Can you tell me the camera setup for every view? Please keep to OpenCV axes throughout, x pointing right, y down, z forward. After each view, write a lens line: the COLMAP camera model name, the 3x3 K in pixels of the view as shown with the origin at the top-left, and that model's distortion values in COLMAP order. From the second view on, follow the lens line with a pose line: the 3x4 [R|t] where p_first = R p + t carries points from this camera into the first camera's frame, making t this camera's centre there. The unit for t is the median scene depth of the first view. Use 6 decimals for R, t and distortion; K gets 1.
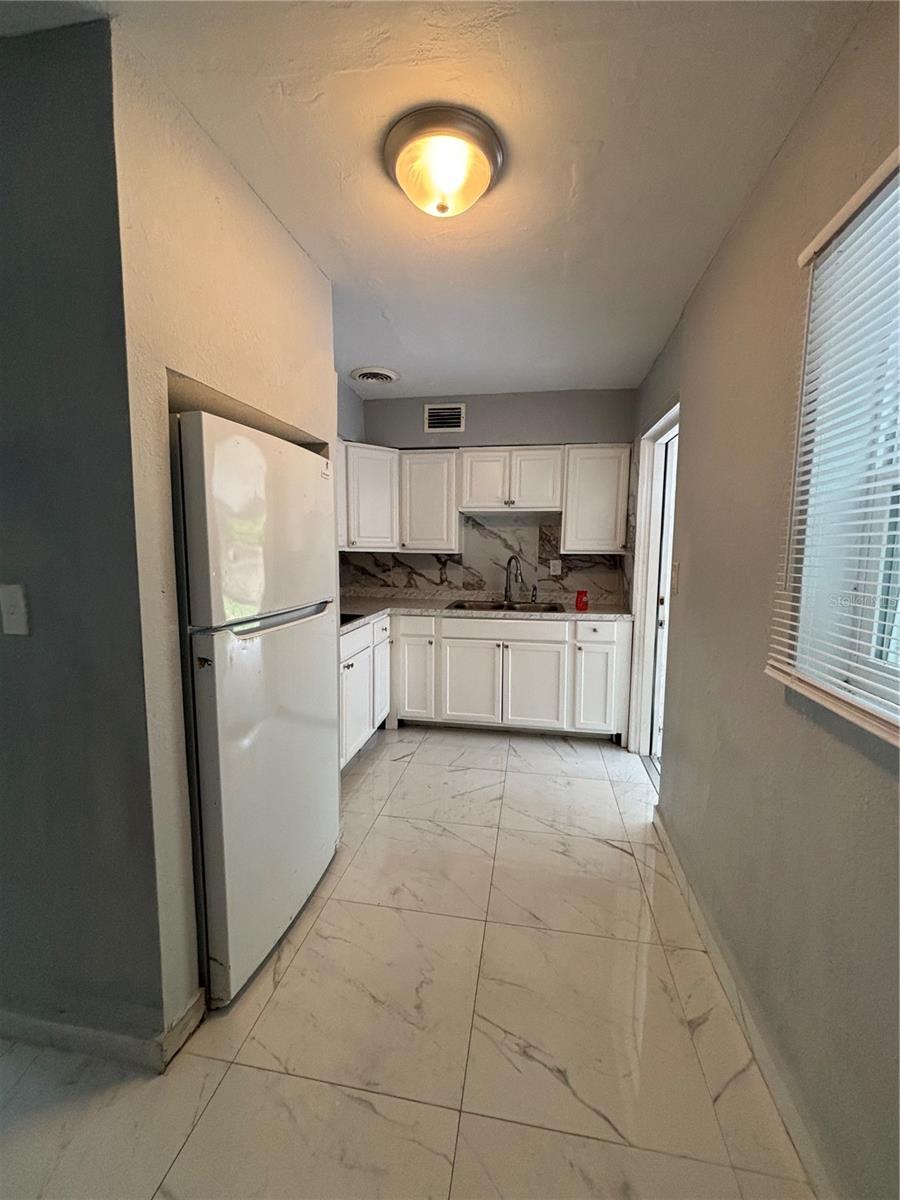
lens RADIAL K [[487.7, 0, 445.7], [0, 487.7, 599.5], [0, 0, 1]] dist [-0.001190, -0.000067]
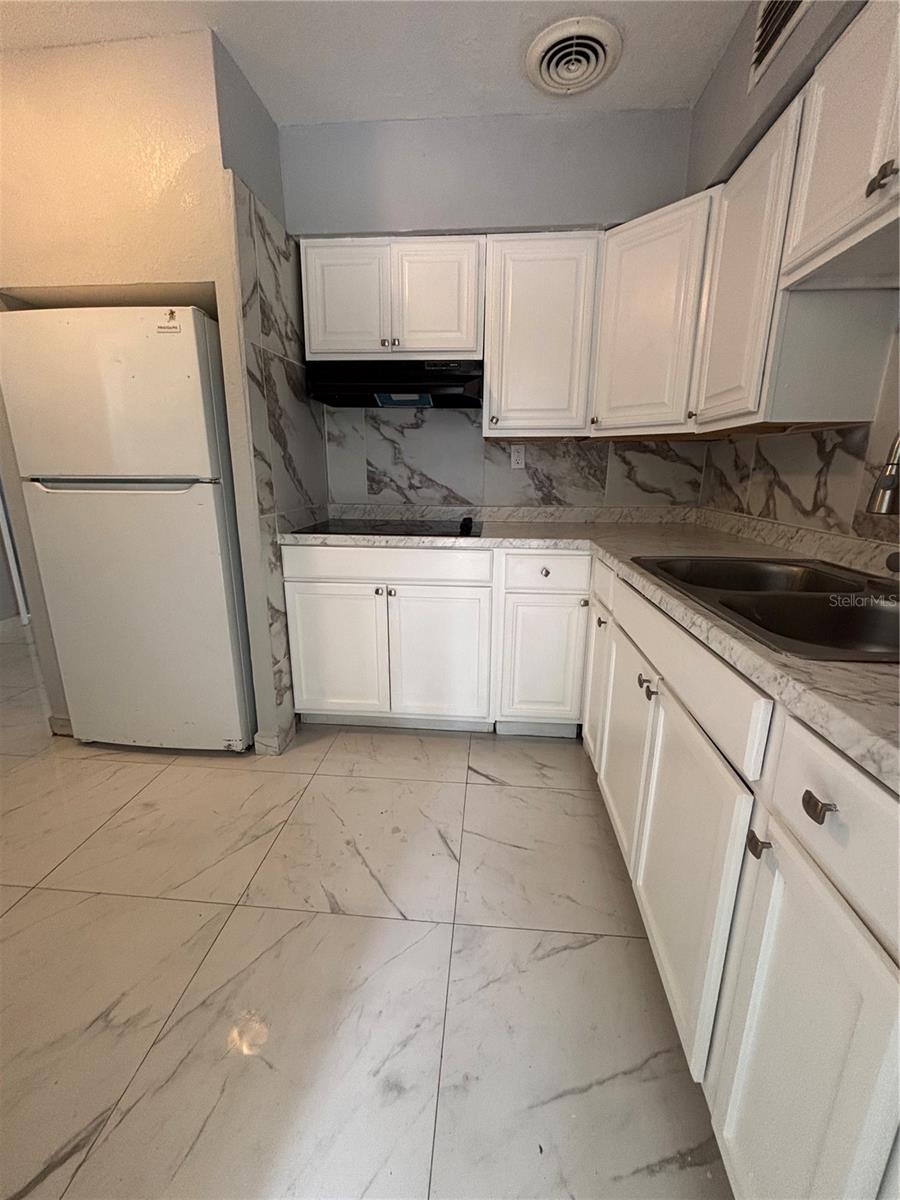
lens RADIAL K [[487.7, 0, 449.1], [0, 487.7, 597.9], [0, 0, 1]] dist [-0.001190, -0.000067]
pose [[0.085406, 0.241200, -0.966710, 0.395207], [-0.109781, 0.966626, 0.231480, -0.027878], [0.990280, 0.086357, 0.109035, 0.763748]]
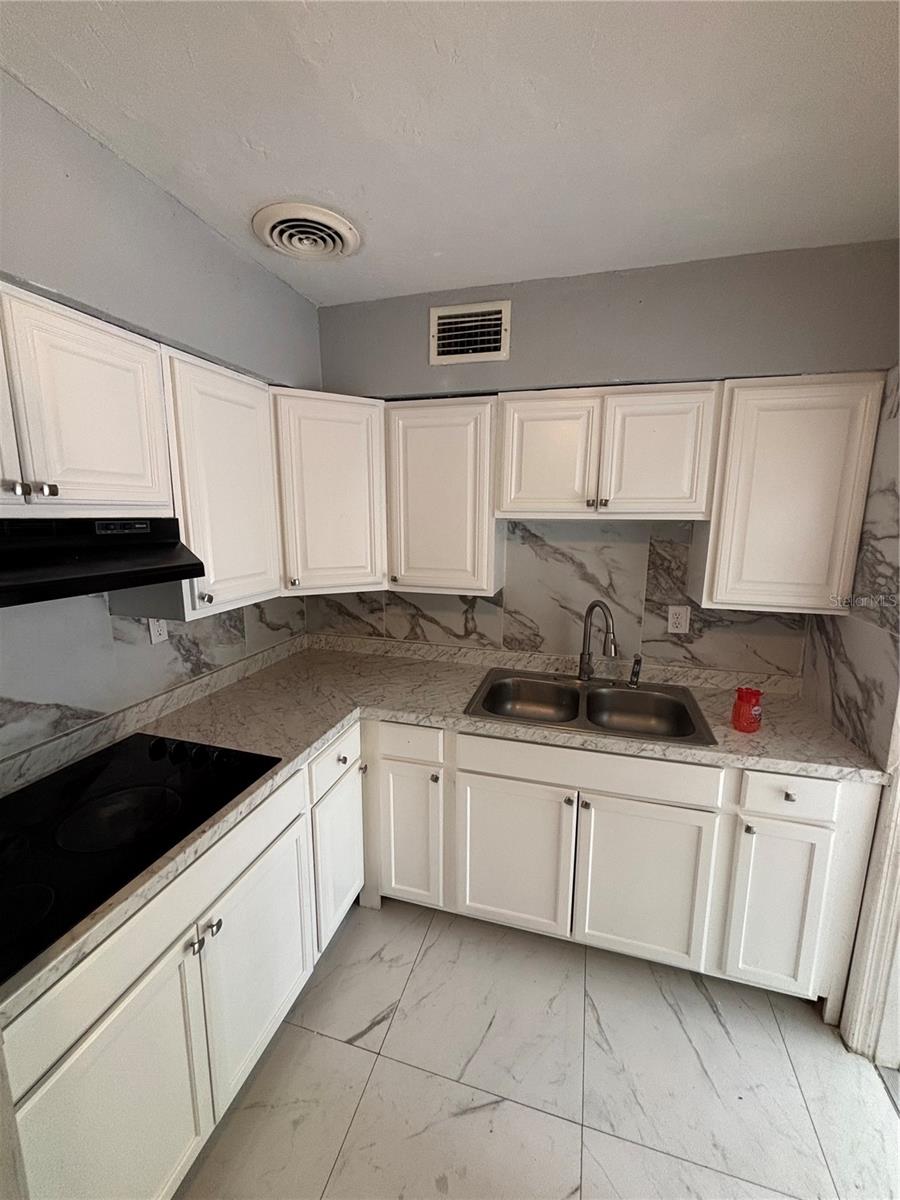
lens RADIAL K [[487.7, 0, 445.6], [0, 487.7, 596.2], [0, 0, 1]] dist [-0.001190, -0.000067]
pose [[0.993695, 0.015183, -0.111084, 0.033510], [-0.007322, 0.997462, 0.070828, -0.136226], [0.111878, -0.069568, 0.991284, 0.476164]]
